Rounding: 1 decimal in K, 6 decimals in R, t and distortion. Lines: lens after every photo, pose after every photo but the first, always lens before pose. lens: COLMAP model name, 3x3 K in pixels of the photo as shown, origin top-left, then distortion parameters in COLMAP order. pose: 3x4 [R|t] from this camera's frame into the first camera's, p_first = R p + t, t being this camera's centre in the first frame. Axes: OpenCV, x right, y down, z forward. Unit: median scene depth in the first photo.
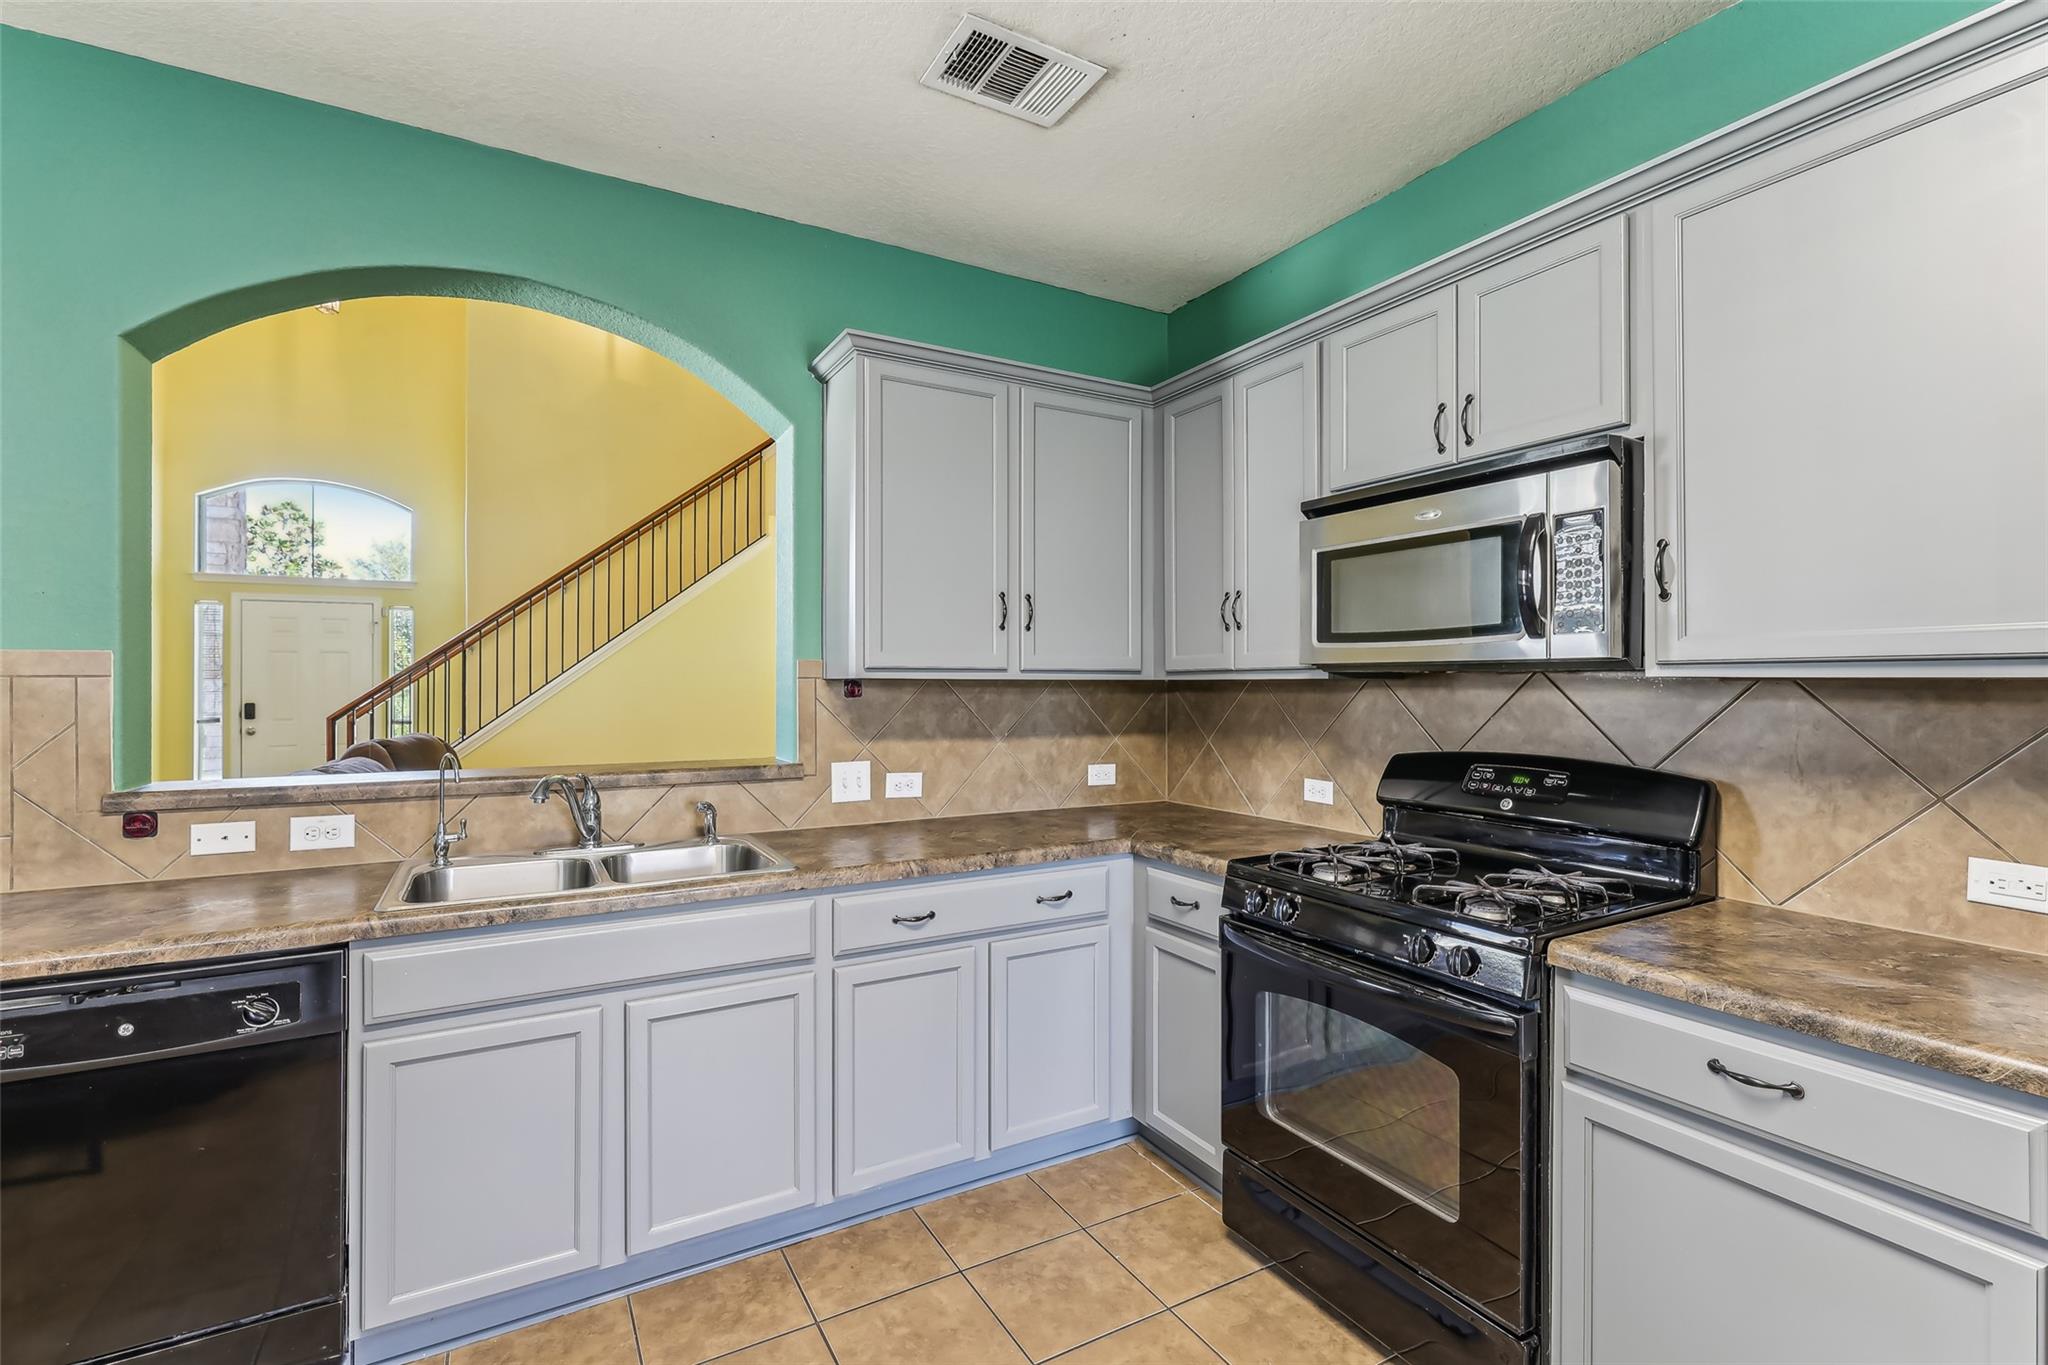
lens RADIAL K [[921.2, 0, 1031.1], [0, 921.2, 680.8], [0, 0, 1]] dist [-0.003096, 0.001878]
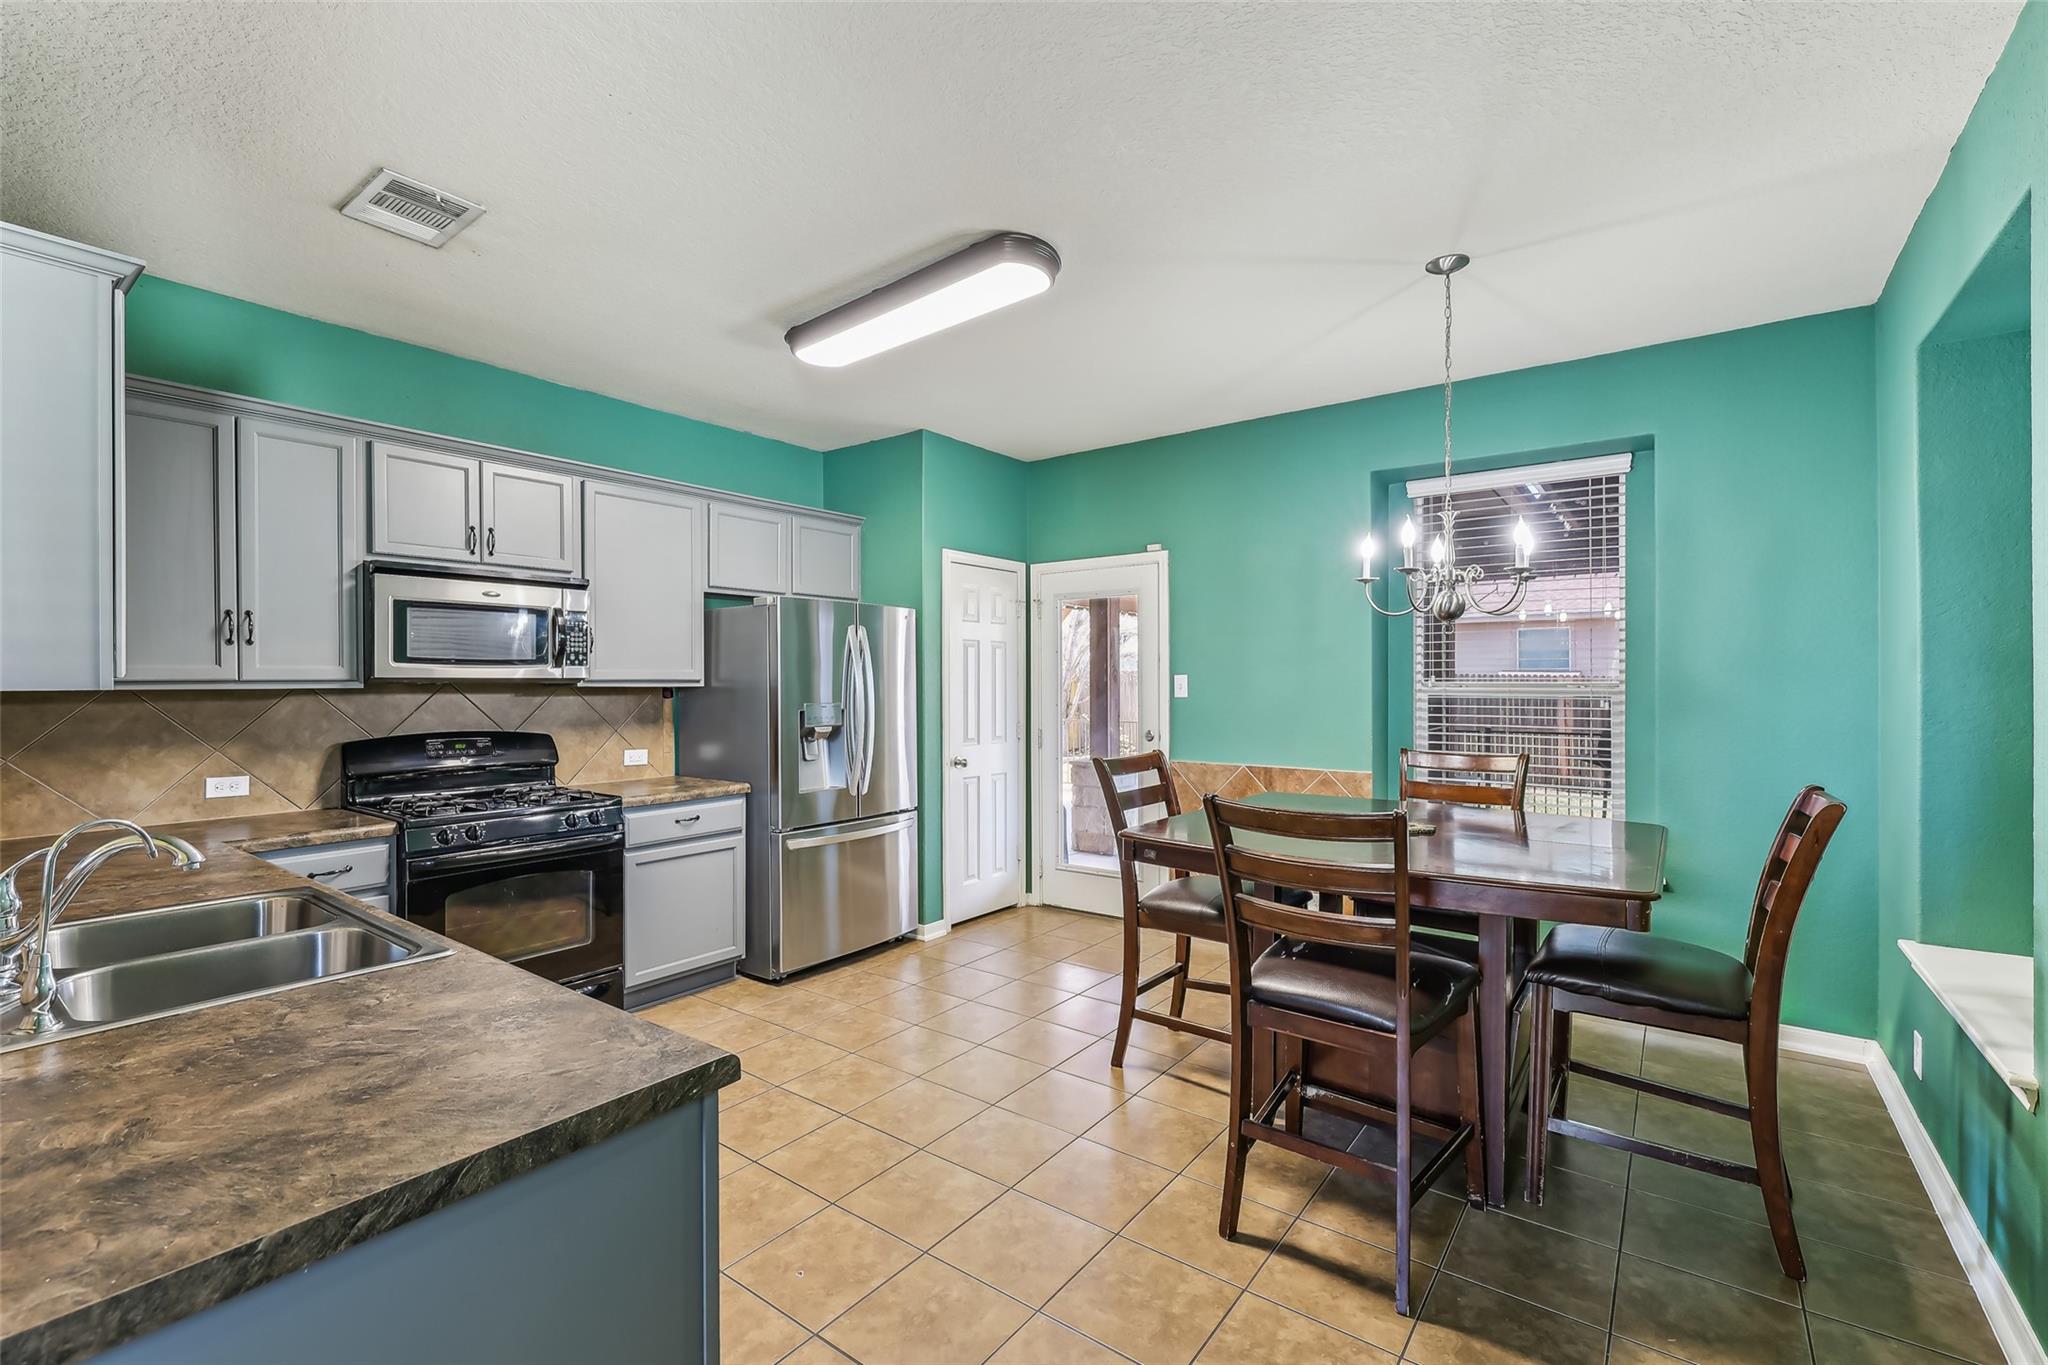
lens RADIAL K [[881.6, 0, 1031.3], [0, 881.6, 680.1], [0, 0, 1]] dist [-0.001210, 0.000210]
pose [[-0.397722, 0.003482, 0.917499, -1.330898], [0.001684, 0.999994, -0.003065, -0.008617], [-0.917504, 0.000326, -0.397726, 0.638758]]
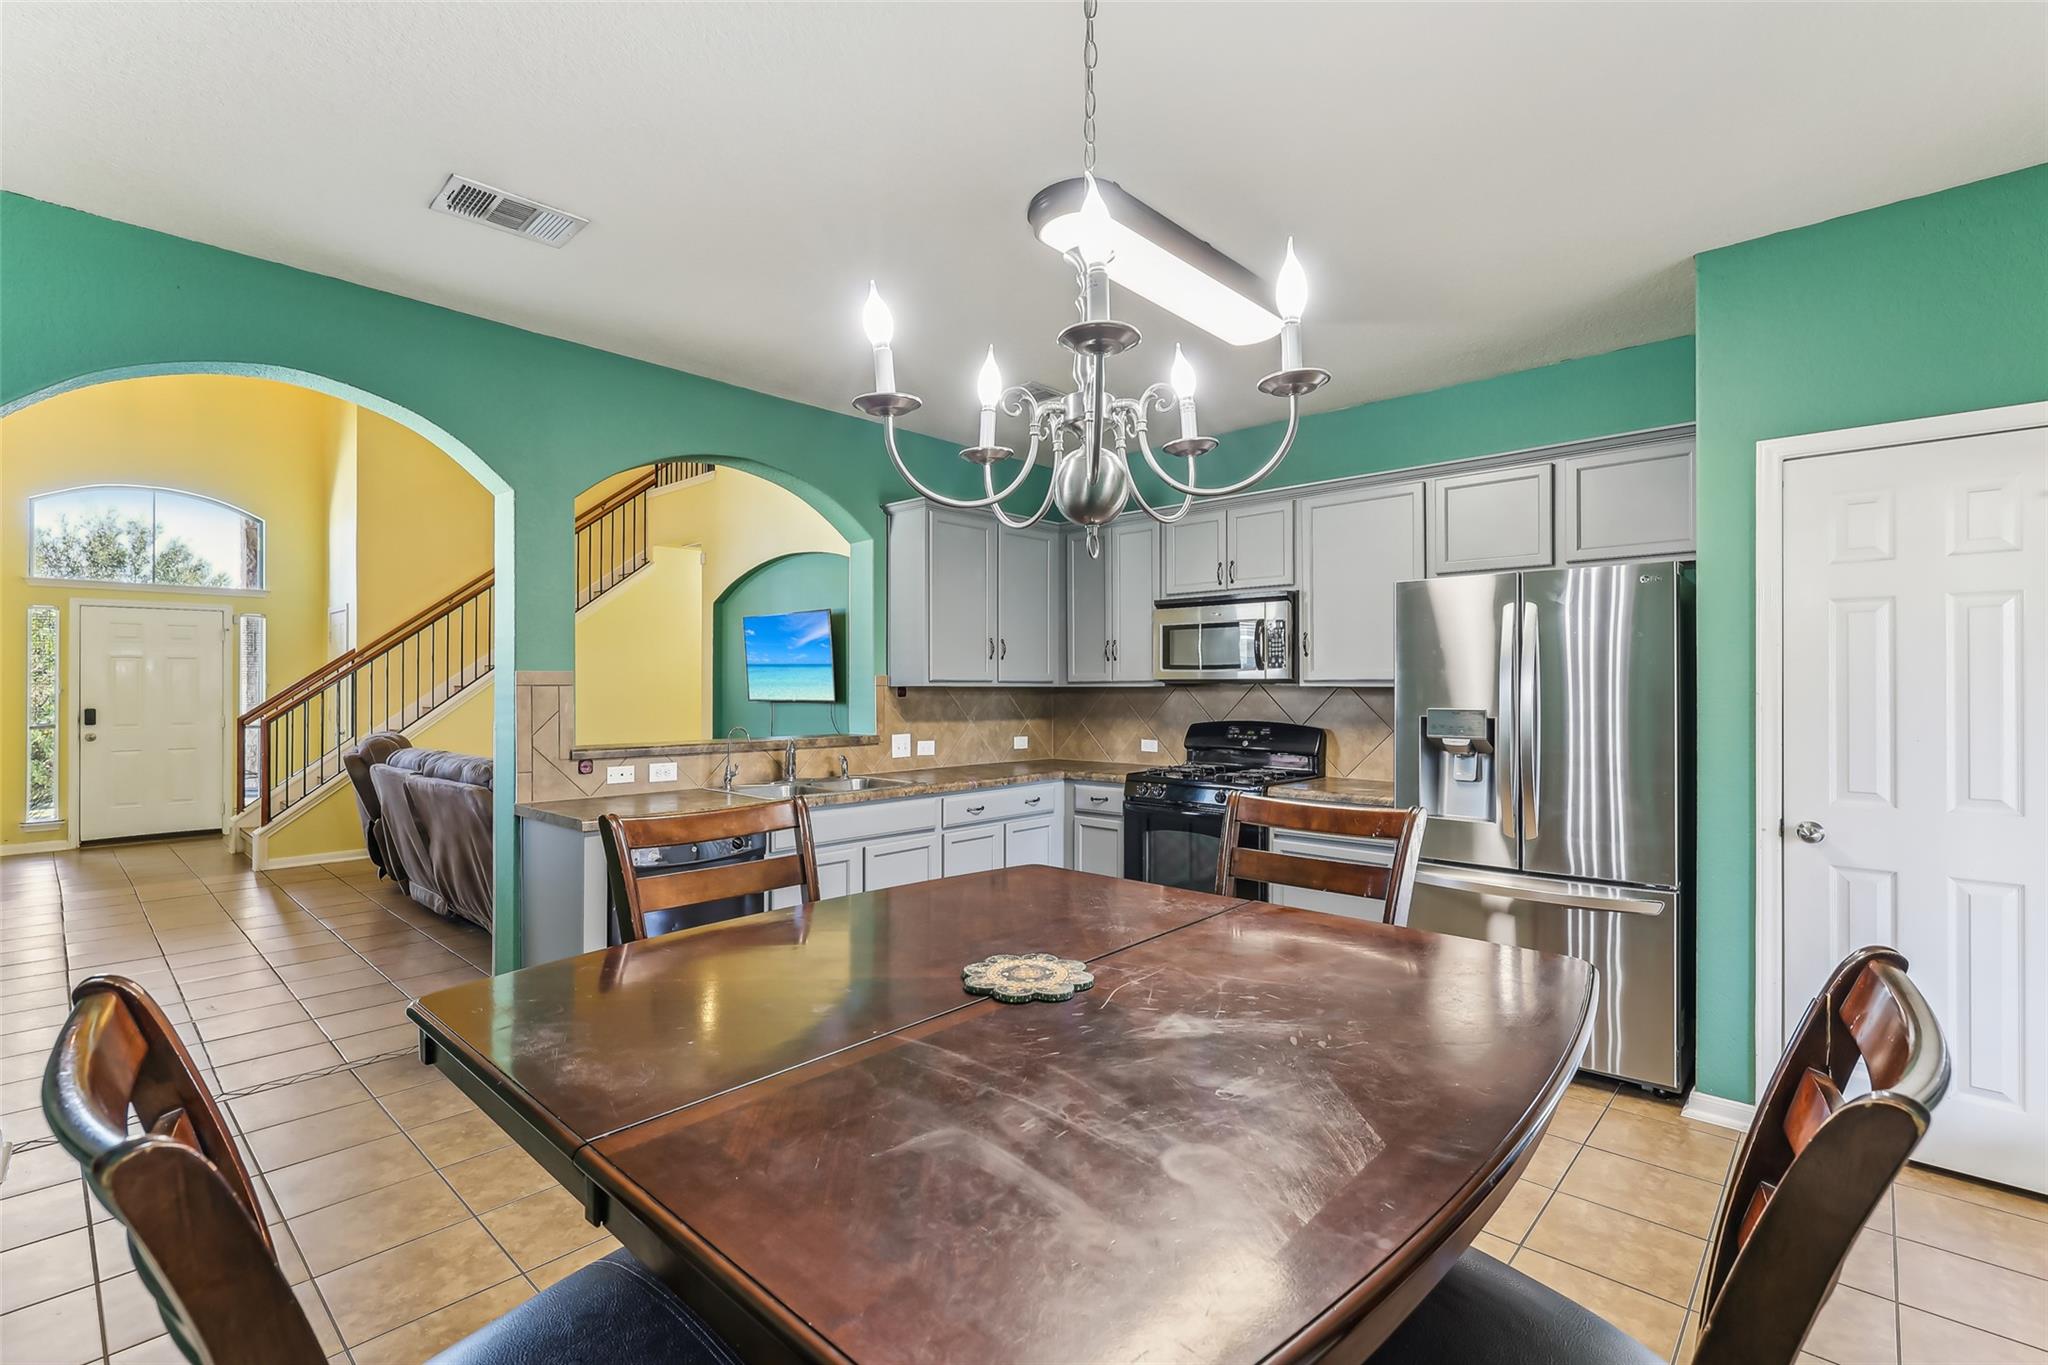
lens RADIAL K [[921.2, 0, 1030.4], [0, 921.2, 686.9], [0, 0, 1]] dist [-0.003096, 0.001878]
pose [[0.953435, -0.000409, 0.301598, -0.601707], [-0.000097, 0.999999, 0.001661, -0.005028], [-0.301599, -0.001613, 0.953434, -0.893067]]
